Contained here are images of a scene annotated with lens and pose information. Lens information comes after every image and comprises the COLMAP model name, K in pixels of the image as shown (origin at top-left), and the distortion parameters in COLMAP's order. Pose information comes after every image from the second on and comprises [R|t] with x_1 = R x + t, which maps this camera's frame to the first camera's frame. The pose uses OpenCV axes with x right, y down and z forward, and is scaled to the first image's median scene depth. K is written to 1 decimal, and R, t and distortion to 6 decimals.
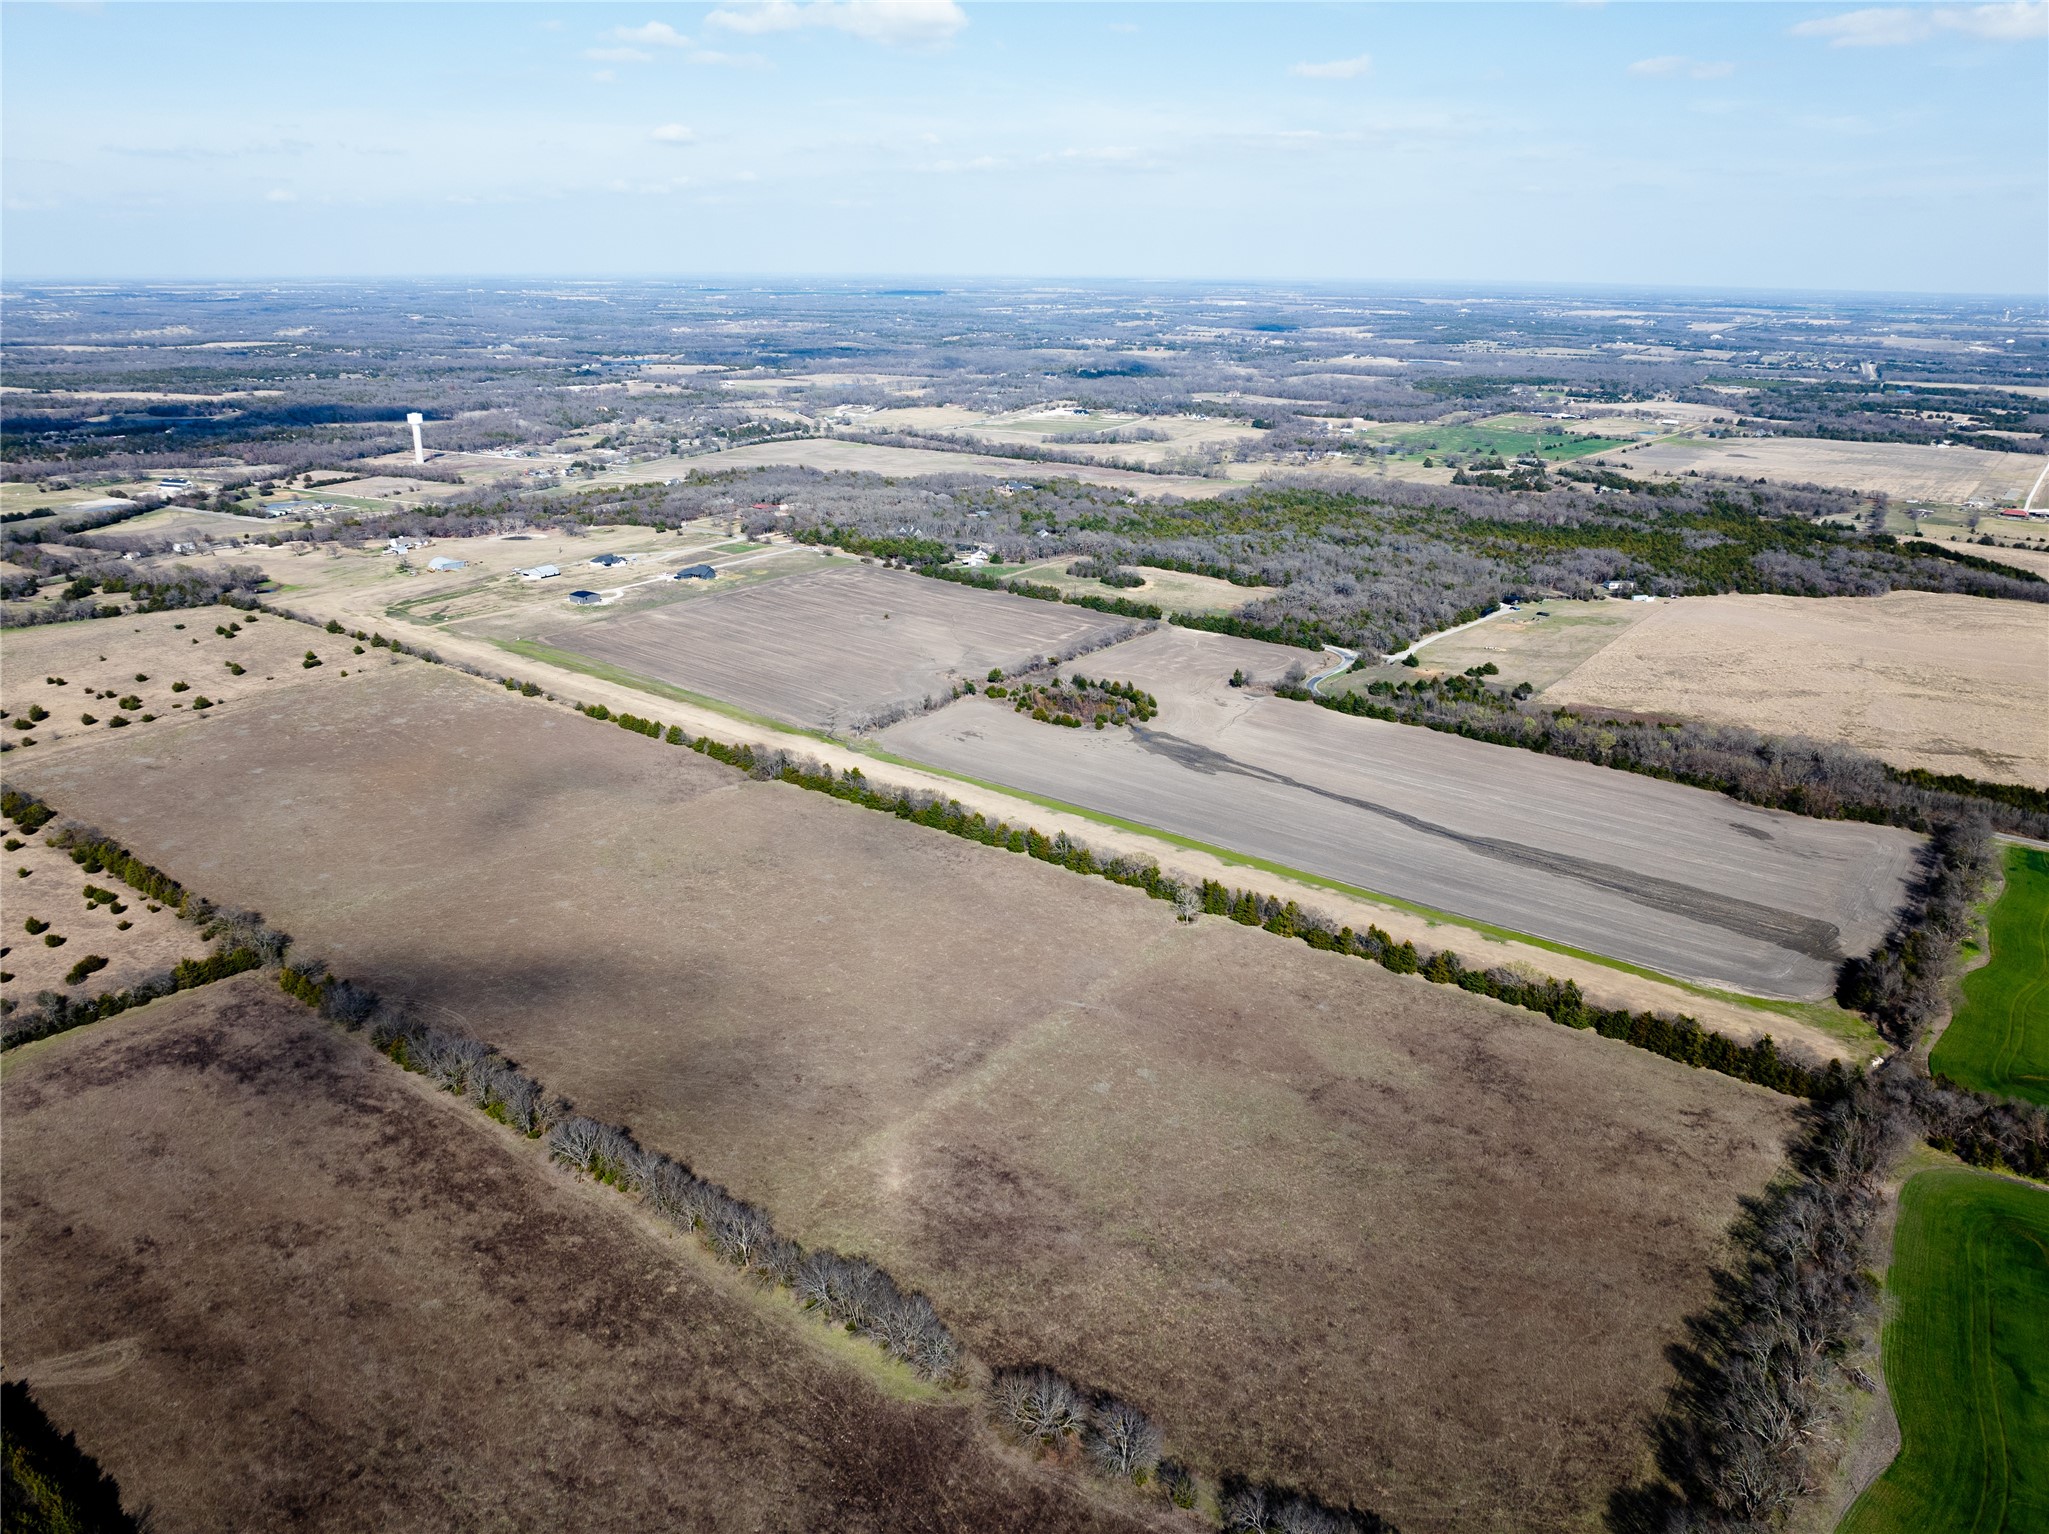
lens RADIAL K [[1451.2, 0, 1024.5], [0, 1451.2, 767.0], [0, 0, 1]] dist [-0.037047, -0.006567]
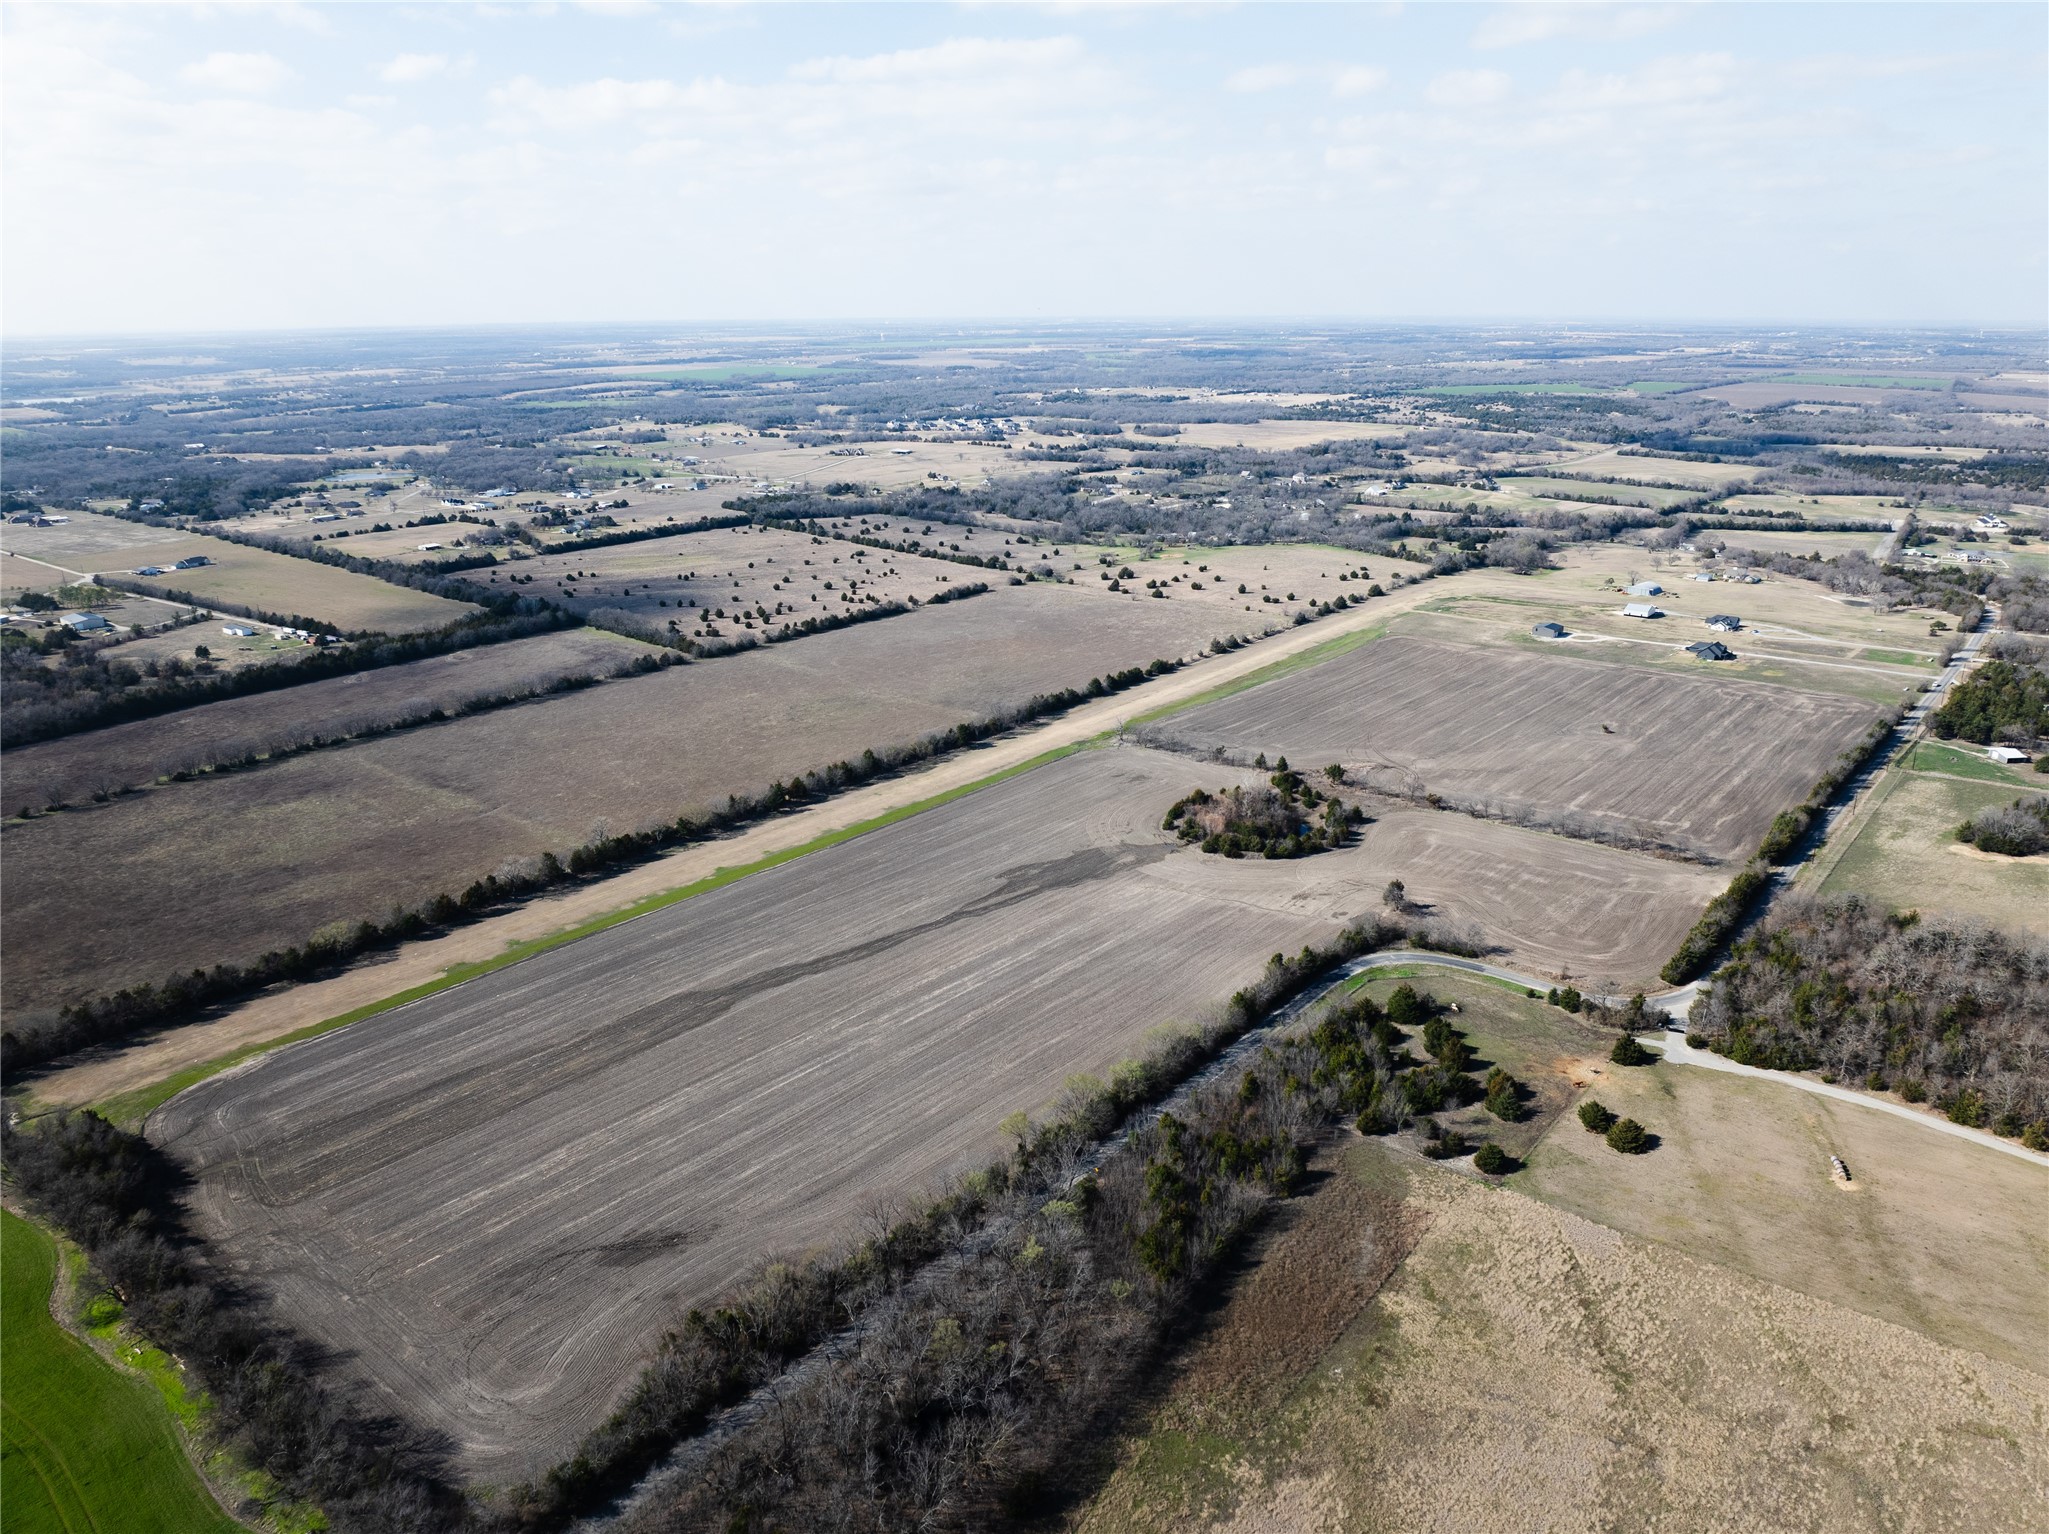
lens RADIAL K [[1451.2, 0, 1024.5], [0, 1451.2, 767.0], [0, 0, 1]] dist [-0.037047, -0.006567]
pose [[-0.049730, 0.293555, -0.954648, 0.950623], [-0.321854, 0.900130, 0.293557, -0.313326], [0.945482, 0.321856, 0.049718, 1.050383]]
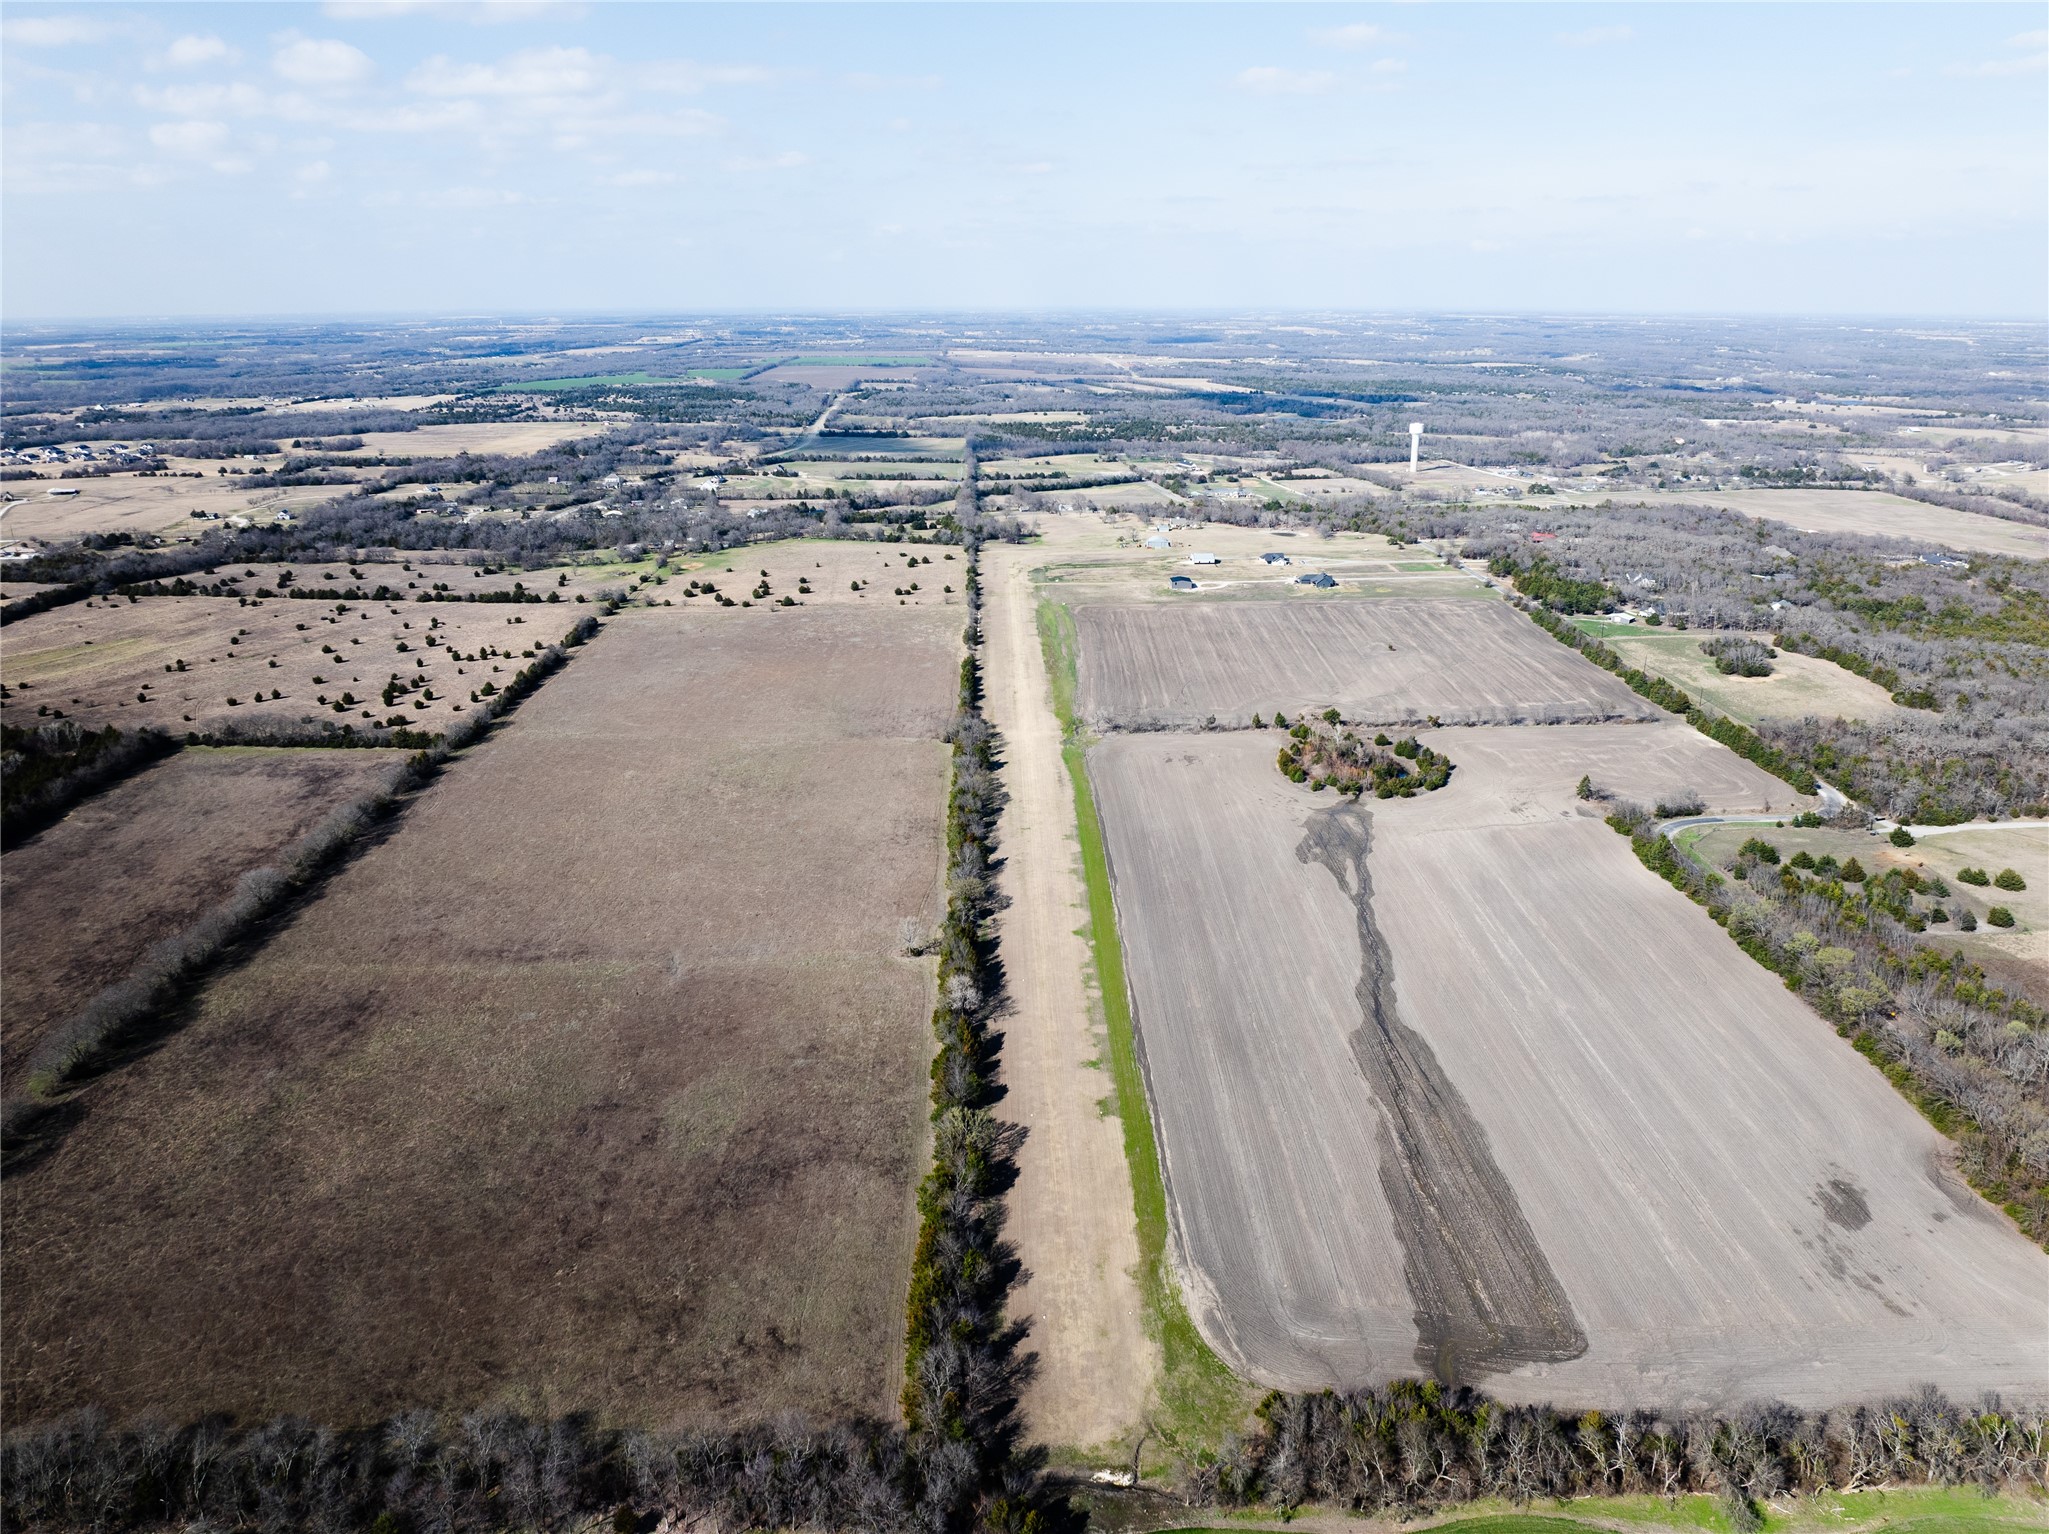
lens RADIAL K [[1451.2, 0, 1024.5], [0, 1451.2, 767.0], [0, 0, 1]] dist [-0.037047, -0.006567]
pose [[0.625630, 0.231437, -0.745000, 0.677934], [-0.249218, 0.964232, 0.090257, -0.087267], [0.739242, 0.129200, 0.660931, 0.386163]]
